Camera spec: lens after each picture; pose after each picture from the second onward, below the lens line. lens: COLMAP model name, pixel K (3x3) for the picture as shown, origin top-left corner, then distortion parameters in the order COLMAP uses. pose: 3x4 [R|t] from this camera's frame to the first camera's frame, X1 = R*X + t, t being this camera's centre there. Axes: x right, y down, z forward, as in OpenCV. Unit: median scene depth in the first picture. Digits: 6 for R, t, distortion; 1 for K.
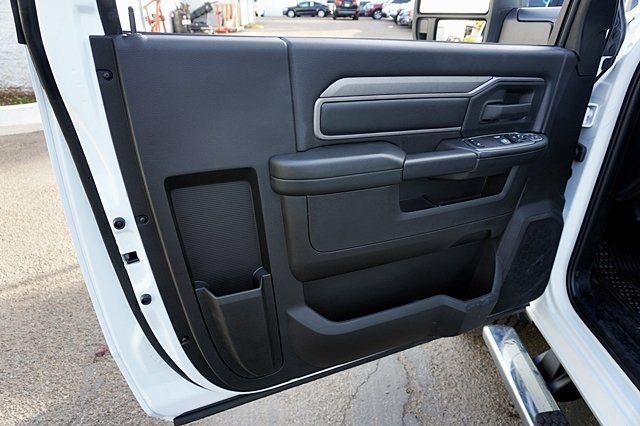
lens RADIAL K [[430.0, 0, 320.0], [0, 430.0, 213.0], [0, 0, 1]] dist [-0.061509, 0.041334]
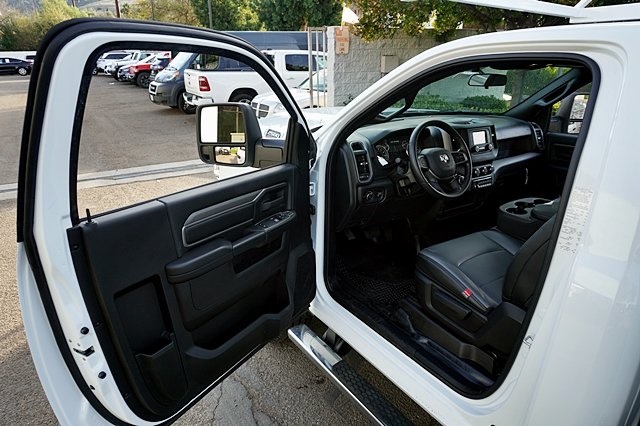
lens RADIAL K [[430.0, 0, 320.0], [0, 430.0, 213.0], [0, 0, 1]] dist [-0.061509, 0.041334]
pose [[0.825997, -0.208882, 0.523544, -0.345477], [0.260134, 0.965241, -0.025304, -0.096159], [-0.500060, 0.157093, 0.851623, -0.627161]]
